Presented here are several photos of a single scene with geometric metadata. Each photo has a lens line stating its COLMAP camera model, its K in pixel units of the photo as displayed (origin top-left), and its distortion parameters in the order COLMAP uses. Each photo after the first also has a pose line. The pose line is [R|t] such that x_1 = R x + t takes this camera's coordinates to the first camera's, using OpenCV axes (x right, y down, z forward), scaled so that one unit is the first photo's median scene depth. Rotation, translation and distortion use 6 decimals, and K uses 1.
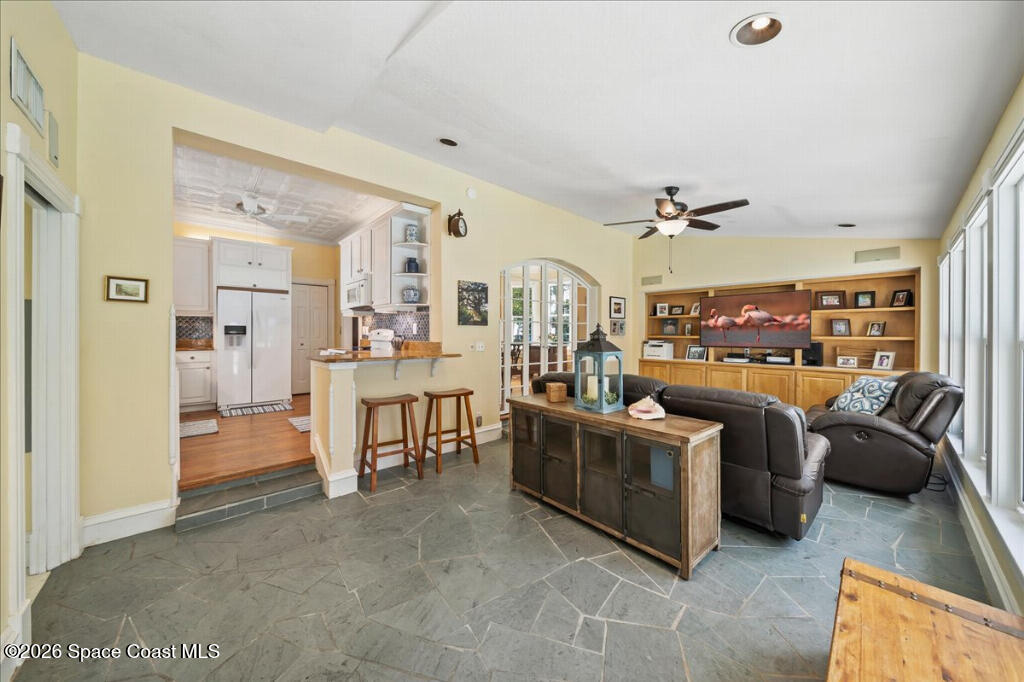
lens RADIAL K [[352.3, 0, 512.9], [0, 352.3, 334.7], [0, 0, 1]] dist [-0.002883, -0.000221]
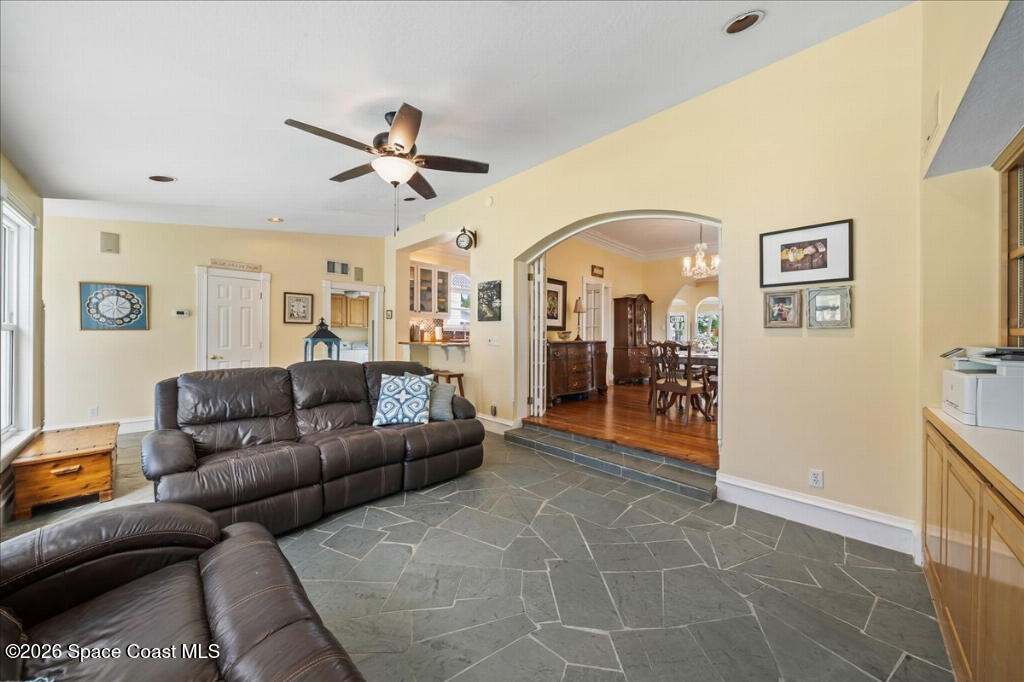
lens RADIAL K [[352.3, 0, 514.4], [0, 352.3, 336.5], [0, 0, 1]] dist [-0.002883, -0.000221]
pose [[0.062918, 0.002456, -0.998016, 0.678771], [-0.009159, 0.999956, 0.001883, 0.012594], [0.997977, 0.009022, 0.062937, 0.696636]]
